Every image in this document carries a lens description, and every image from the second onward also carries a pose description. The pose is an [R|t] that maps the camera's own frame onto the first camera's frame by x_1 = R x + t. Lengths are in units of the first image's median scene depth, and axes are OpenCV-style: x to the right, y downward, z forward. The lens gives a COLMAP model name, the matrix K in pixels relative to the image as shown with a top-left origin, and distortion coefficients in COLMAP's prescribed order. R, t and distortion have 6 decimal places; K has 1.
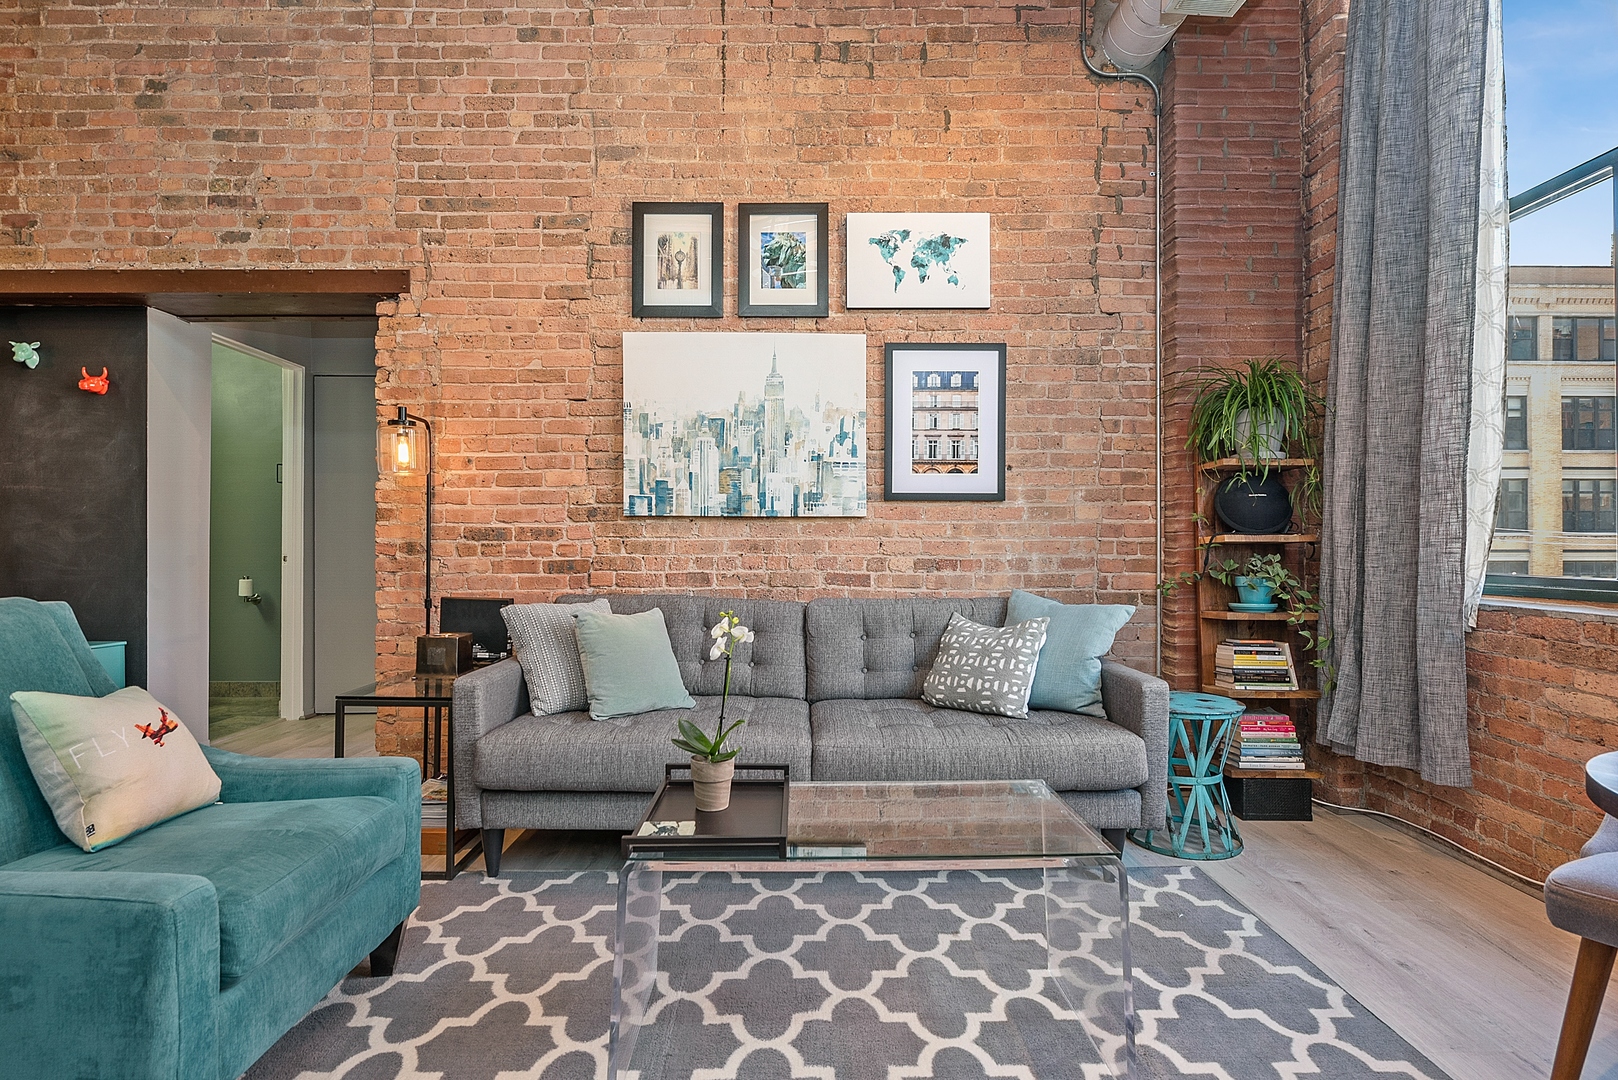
lens RADIAL K [[790.3, 0, 809.0], [0, 790.3, 540.0], [0, 0, 1]] dist [-0.001617, -0.001517]
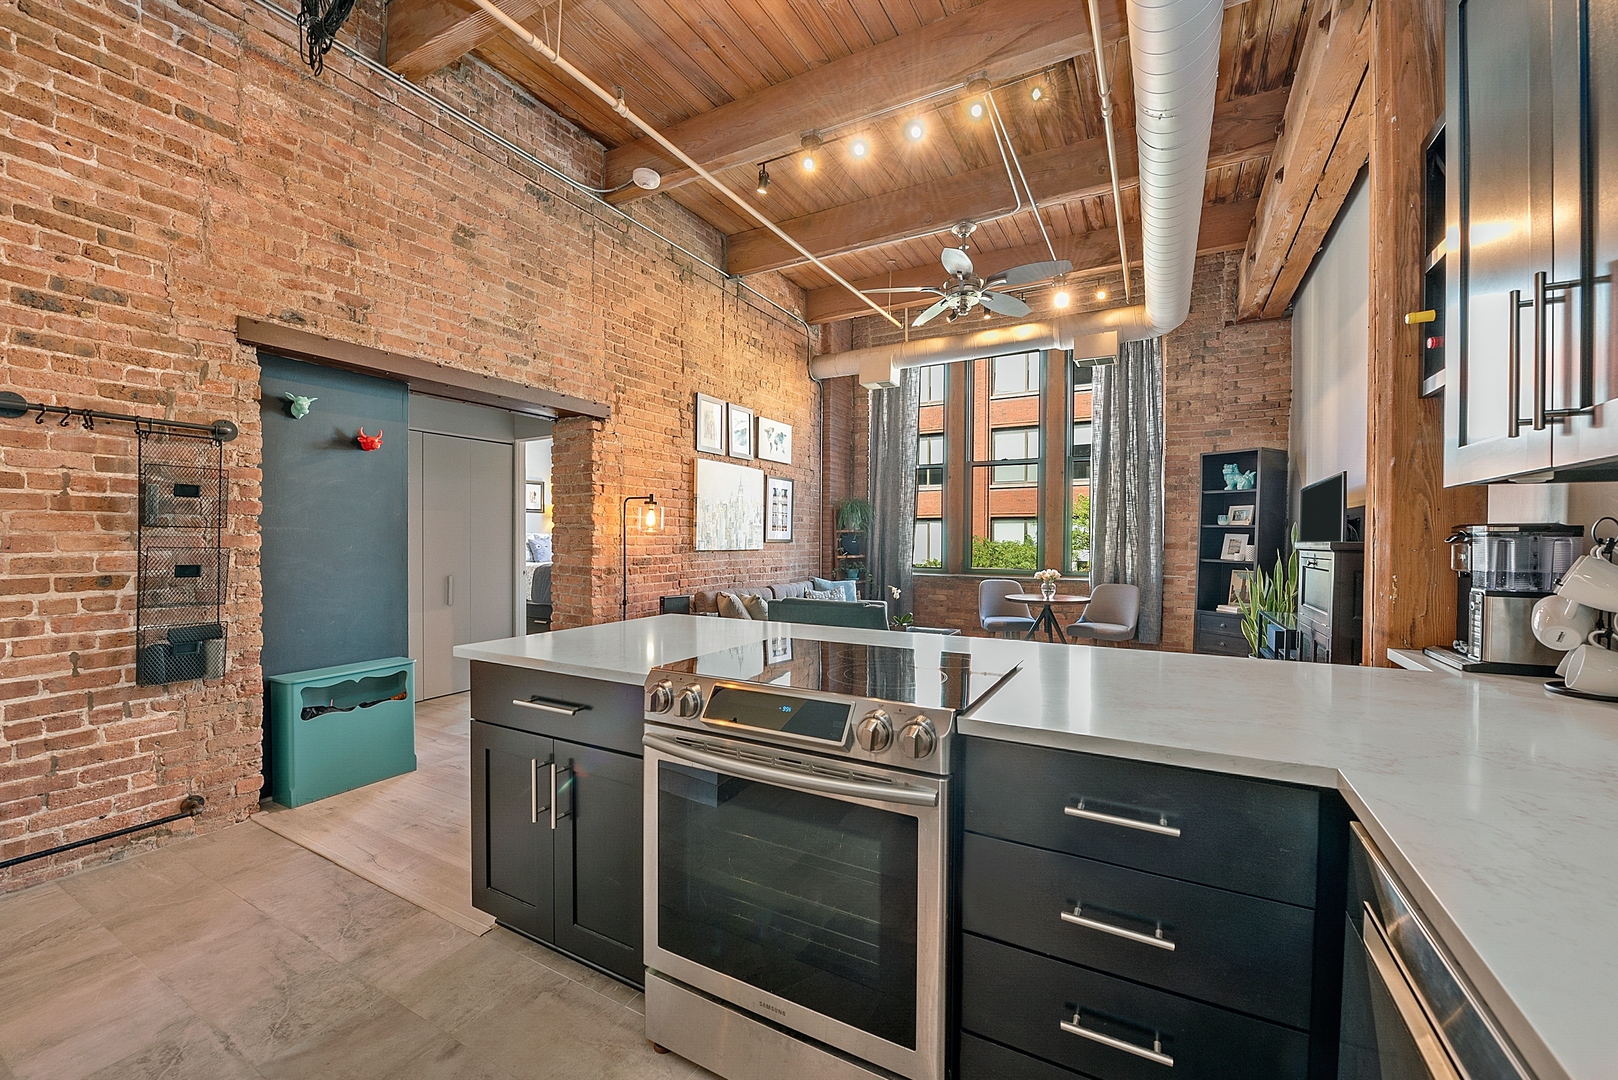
lens RADIAL K [[641.6, 0, 809.0], [0, 641.6, 540.0], [0, 0, 1]] dist [-0.002014, -0.000341]
pose [[0.492315, 0.000299, 0.870417, -1.485809], [-0.008778, 0.999951, 0.004621, -0.066519], [-0.870373, -0.009915, 0.492294, -0.040349]]
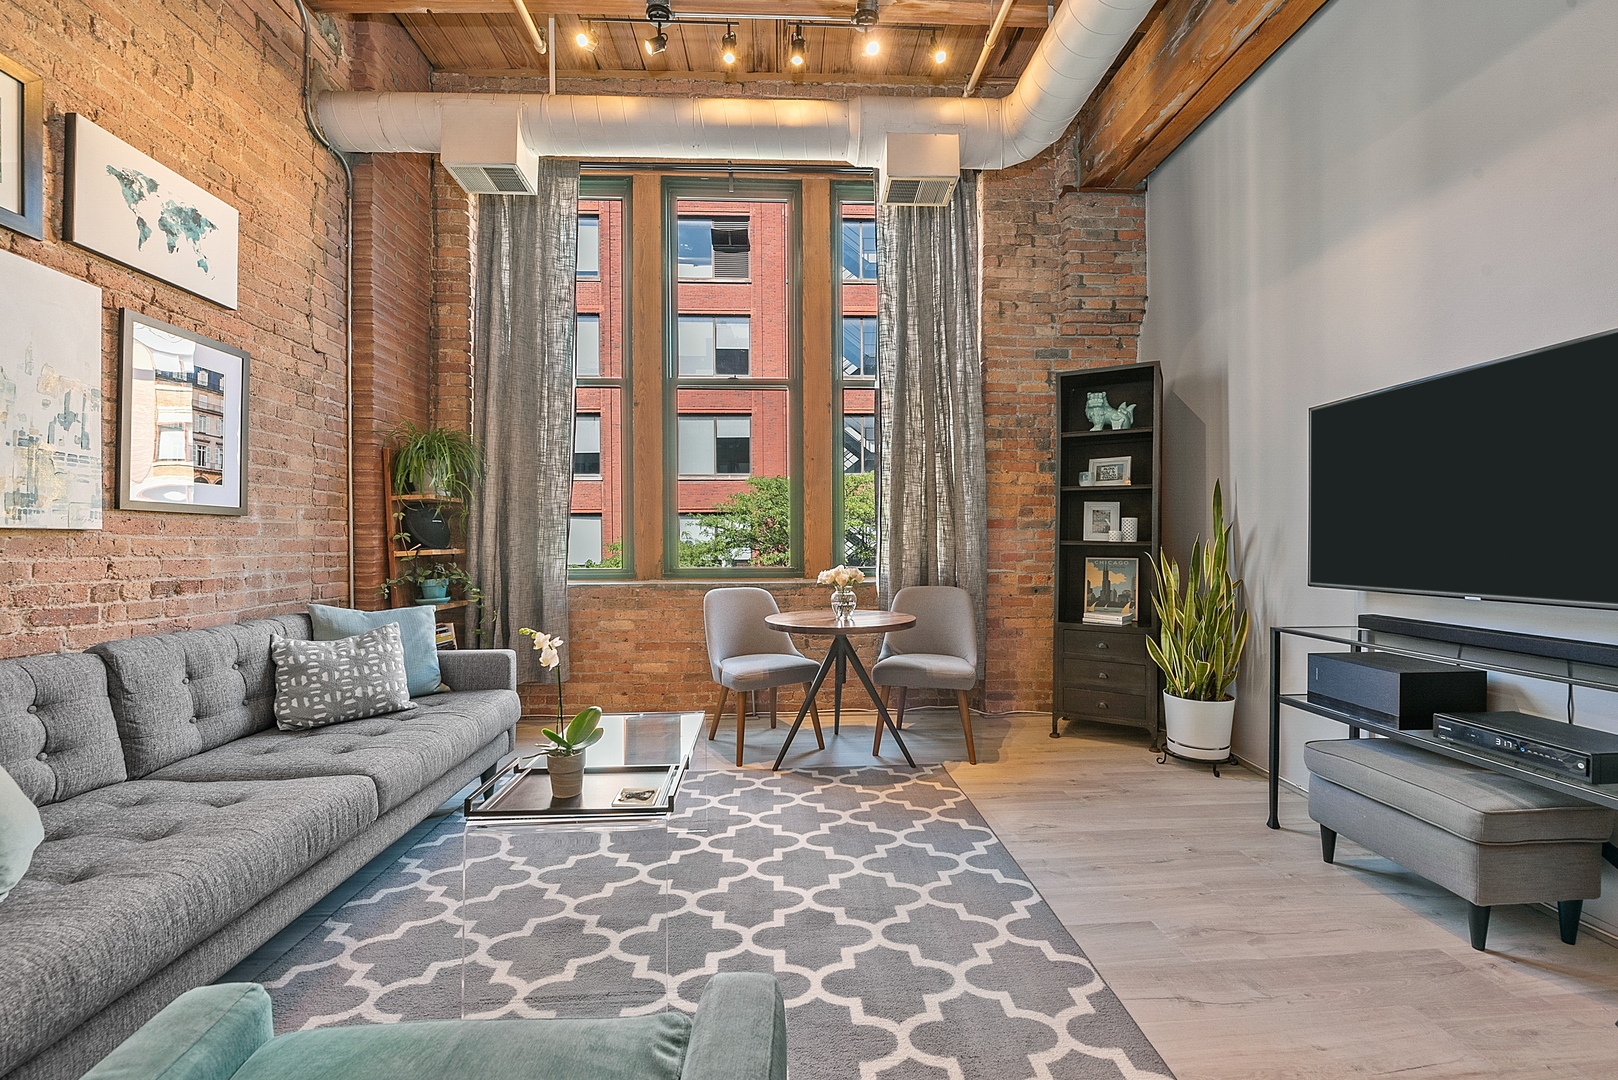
lens RADIAL K [[642.5, 0, 812.5], [0, 642.5, 547.5], [0, 0, 1]] dist [-0.011495, -0.003698]
pose [[-0.042946, -0.008587, 0.999040, -0.554162], [0.001579, 0.999961, 0.008662, -0.016933], [-0.999076, 0.001950, -0.042931, 0.345697]]
